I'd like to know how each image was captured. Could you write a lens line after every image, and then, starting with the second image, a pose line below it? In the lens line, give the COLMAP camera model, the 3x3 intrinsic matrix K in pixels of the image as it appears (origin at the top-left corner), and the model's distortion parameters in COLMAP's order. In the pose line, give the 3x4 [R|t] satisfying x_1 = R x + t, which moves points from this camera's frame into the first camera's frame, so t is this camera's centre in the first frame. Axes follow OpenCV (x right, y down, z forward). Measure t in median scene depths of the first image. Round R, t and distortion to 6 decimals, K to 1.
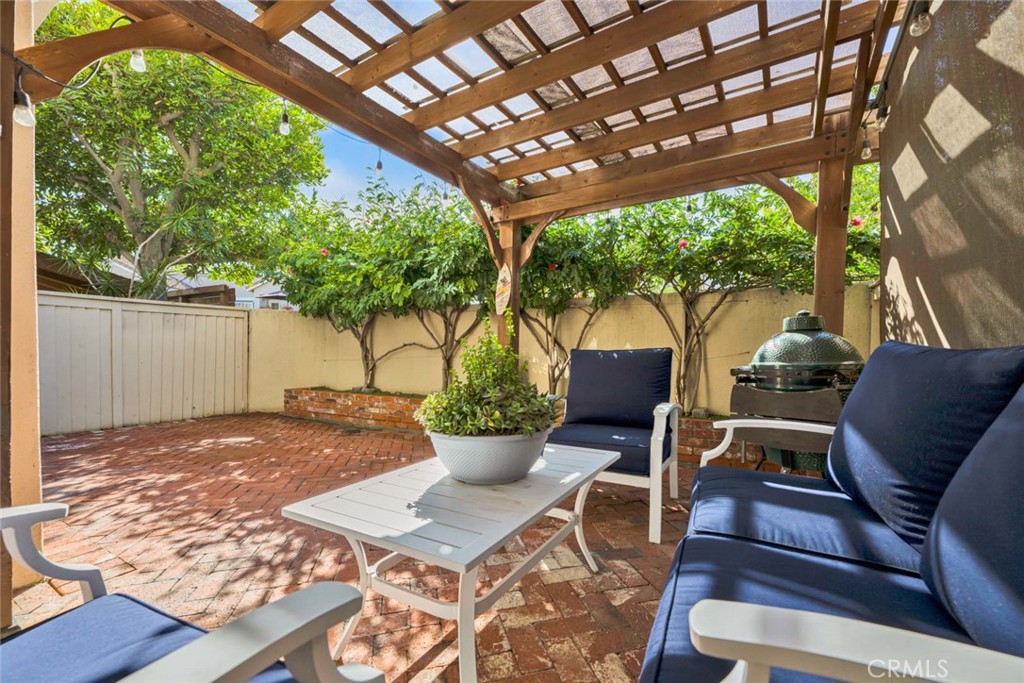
lens RADIAL K [[414.8, 0, 513.1], [0, 414.8, 348.5], [0, 0, 1]] dist [-0.003859, -0.000327]
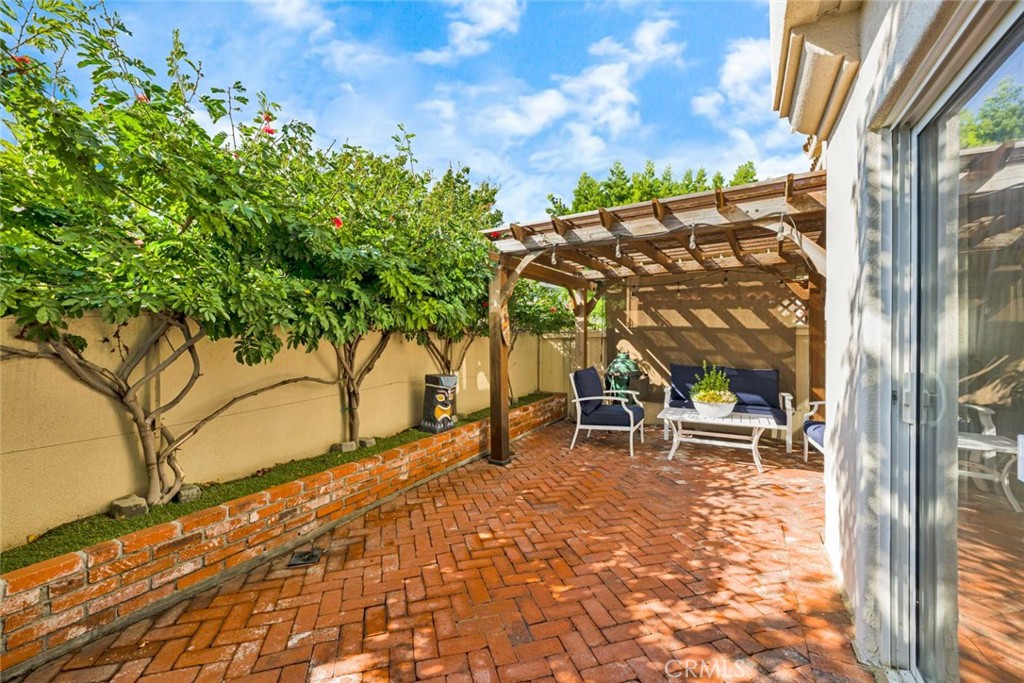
lens RADIAL K [[414.8, 0, 510.3], [0, 414.8, 336.2], [0, 0, 1]] dist [-0.003859, -0.000327]
pose [[-0.014525, -0.001579, 0.999893, -2.058090], [-0.008185, 0.999965, 0.001460, -0.186363], [-0.999861, -0.008163, -0.014537, 1.694971]]
